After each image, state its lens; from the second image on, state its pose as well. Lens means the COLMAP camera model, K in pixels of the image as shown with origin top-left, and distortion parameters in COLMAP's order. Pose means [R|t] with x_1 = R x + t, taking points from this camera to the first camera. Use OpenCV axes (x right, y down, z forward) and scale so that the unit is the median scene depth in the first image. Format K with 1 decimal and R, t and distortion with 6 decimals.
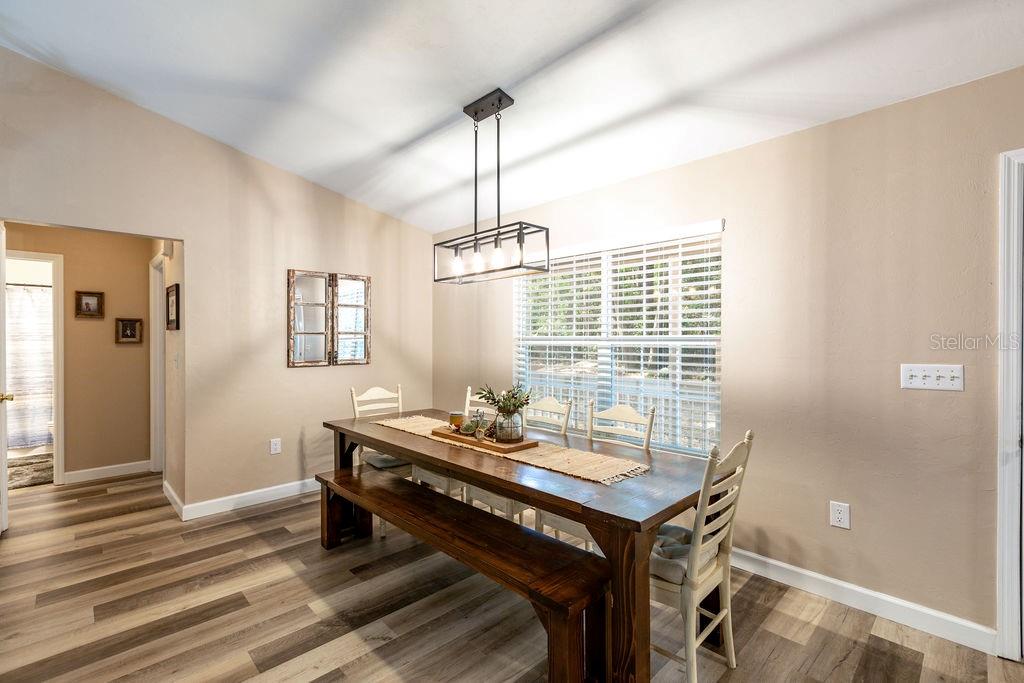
lens RADIAL K [[457.8, 0, 510.0], [0, 457.8, 340.3], [0, 0, 1]] dist [-0.000629, 0.000477]
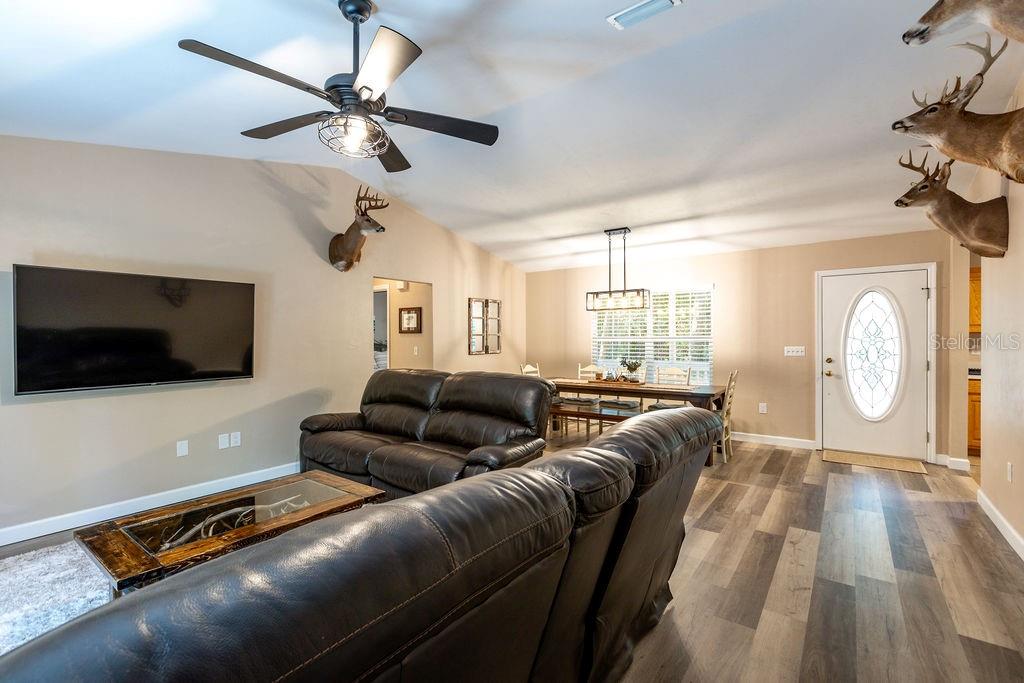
lens RADIAL K [[457.8, 0, 510.8], [0, 457.8, 340.1], [0, 0, 1]] dist [-0.000629, 0.000477]
pose [[0.985127, -0.002988, 0.171803, -0.676202], [0.003258, 0.999994, -0.001290, 0.006351], [-0.171798, 0.001831, 0.985131, -0.778506]]
